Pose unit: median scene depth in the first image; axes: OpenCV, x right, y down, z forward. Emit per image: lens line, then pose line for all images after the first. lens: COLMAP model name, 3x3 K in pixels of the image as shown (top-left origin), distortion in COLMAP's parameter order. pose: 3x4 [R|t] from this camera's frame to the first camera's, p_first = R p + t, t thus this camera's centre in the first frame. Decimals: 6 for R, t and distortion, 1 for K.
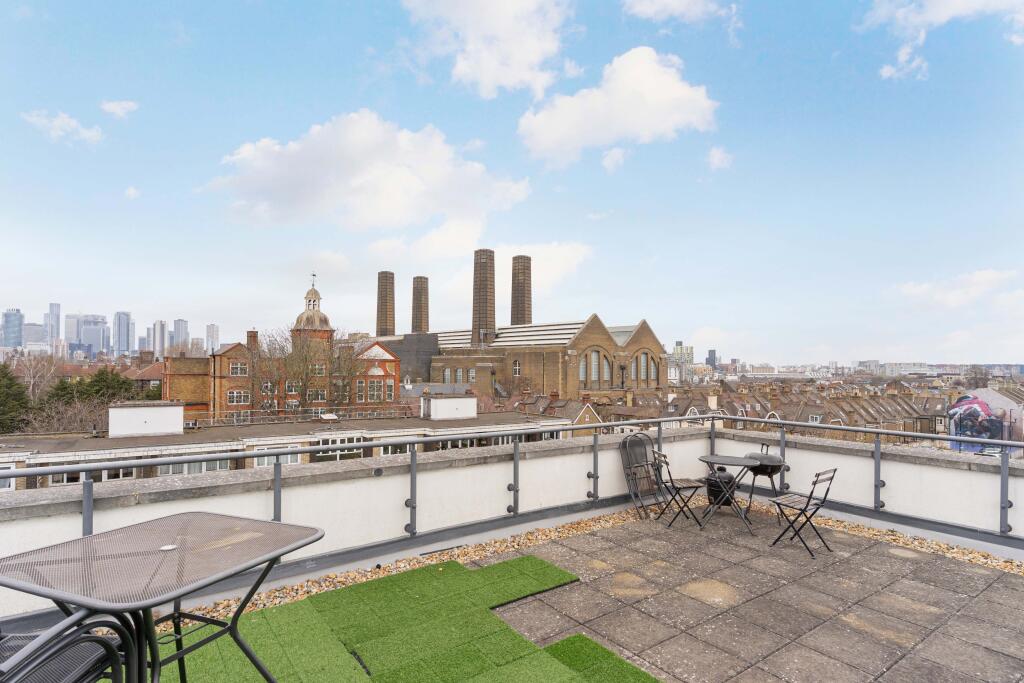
lens RADIAL K [[525.2, 0, 510.3], [0, 525.2, 367.4], [0, 0, 1]] dist [-0.003965, 0.000468]
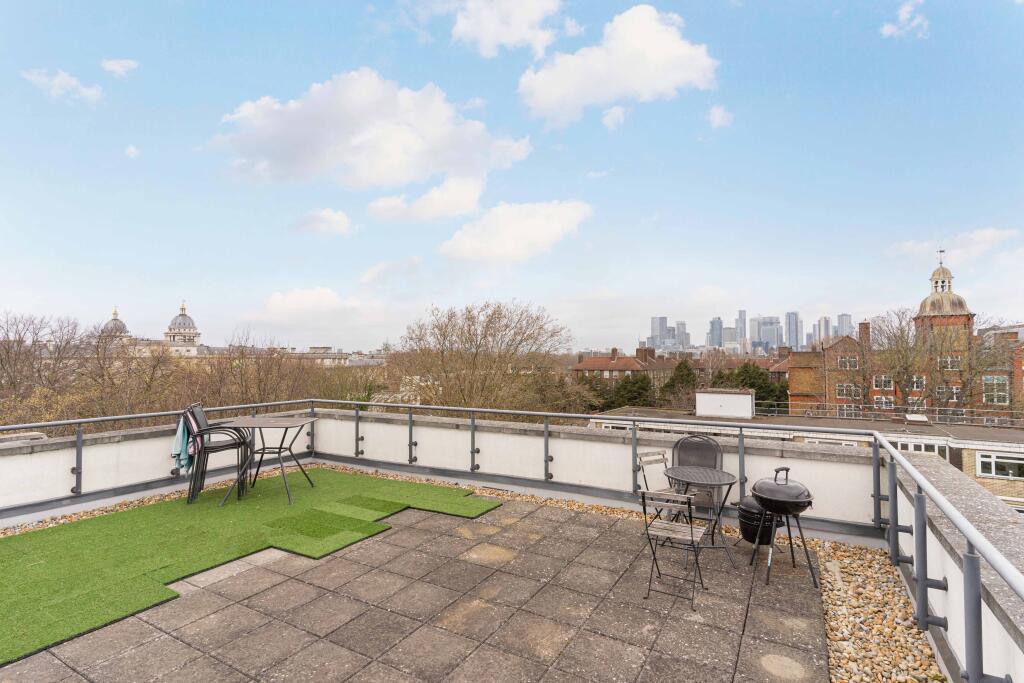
lens RADIAL K [[505.8, 0, 512.0], [0, 505.8, 341.5], [0, 0, 1]] dist [0.001790, 0.000202]
pose [[0.403320, -0.040407, -0.914166, 1.128905], [0.005763, 0.999117, -0.041620, 0.000281], [0.915041, 0.011518, 0.403197, 0.452887]]
